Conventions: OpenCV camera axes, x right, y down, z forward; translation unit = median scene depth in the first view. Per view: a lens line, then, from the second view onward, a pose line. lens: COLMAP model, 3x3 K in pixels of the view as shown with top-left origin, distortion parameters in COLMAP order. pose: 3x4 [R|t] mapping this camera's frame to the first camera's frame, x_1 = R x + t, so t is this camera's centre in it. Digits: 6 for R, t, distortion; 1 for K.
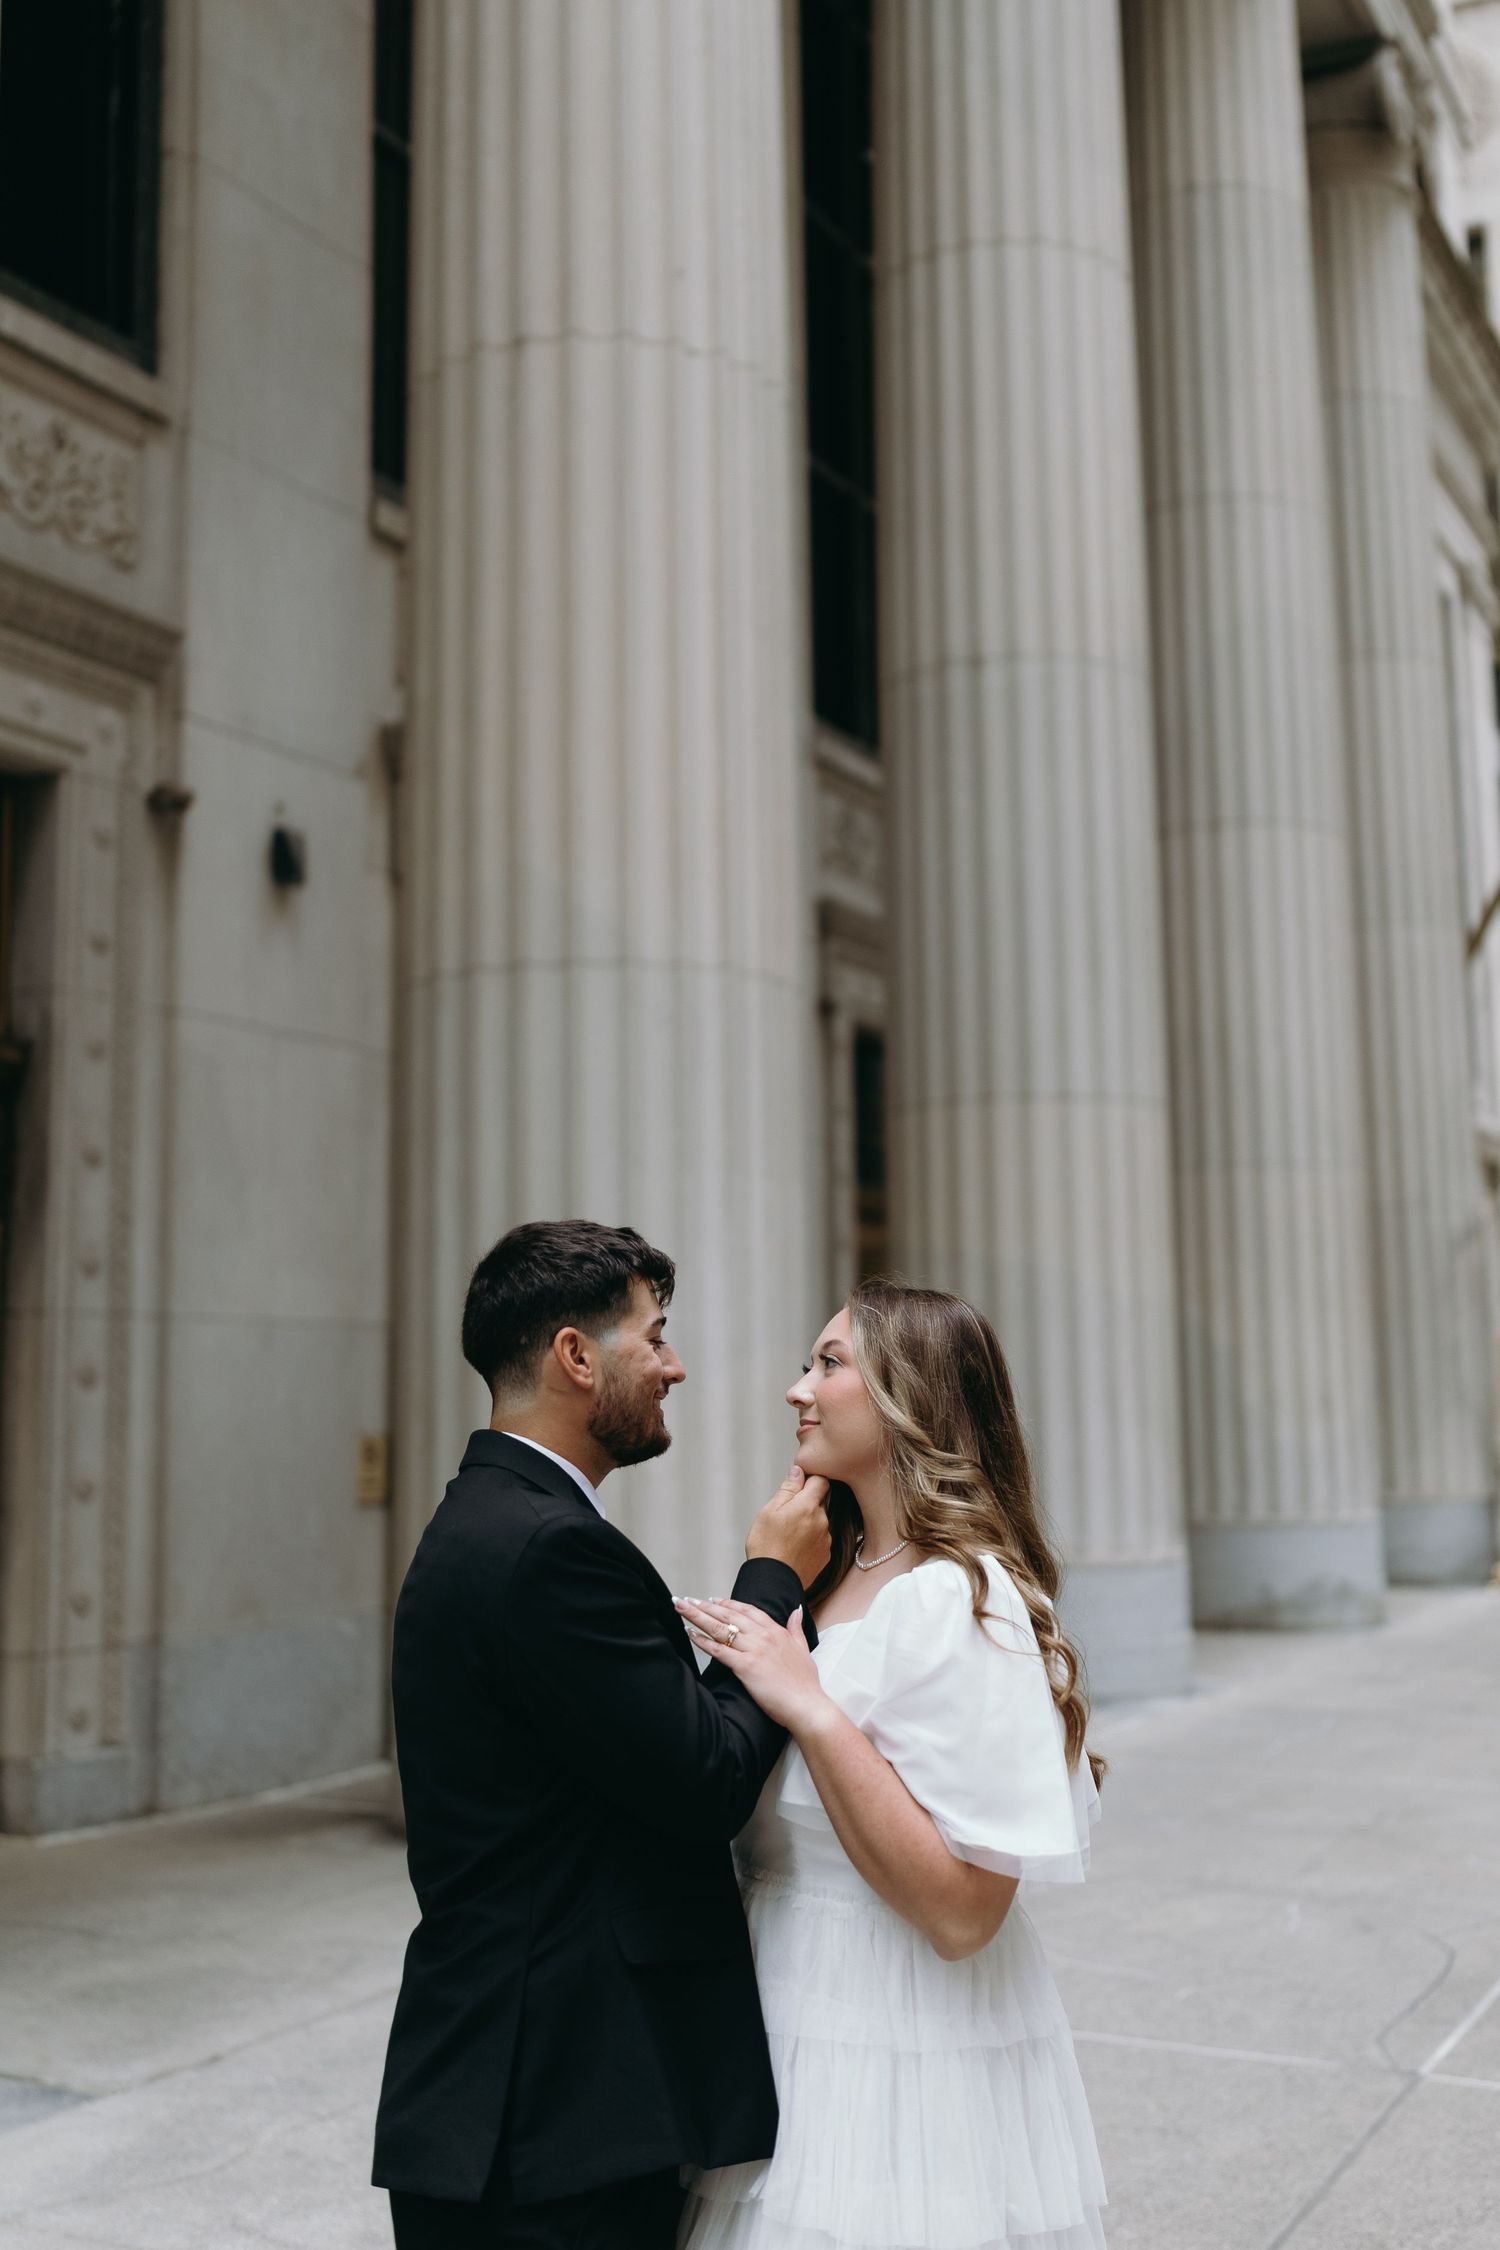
lens RADIAL K [[2178.0, 0, 748.3], [0, 2178.0, 1129.1], [0, 0, 1]] dist [-0.004220, 0.000000]
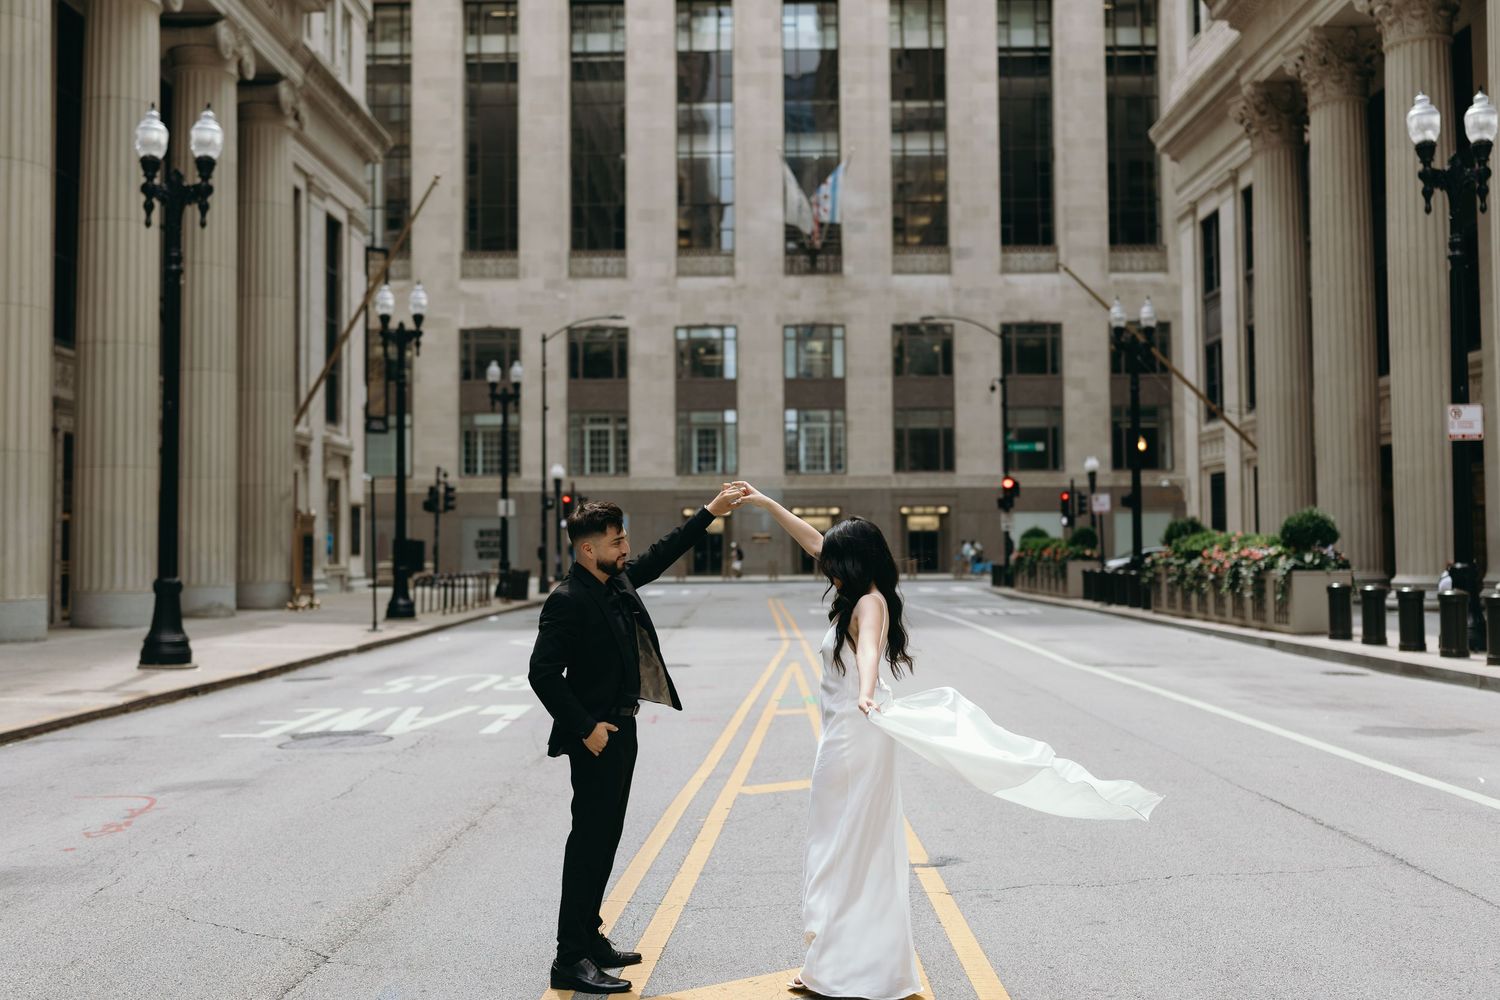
lens RADIAL K [[1452.0, 0, 742.4], [0, 1452.0, 496.0], [0, 0, 1]] dist [-0.004220, 0.000000]
pose [[0.886101, 0.027563, 0.462673, -0.054716], [-0.069186, 0.994912, 0.073232, -0.186749], [-0.458300, -0.096901, 0.883499, -1.421286]]
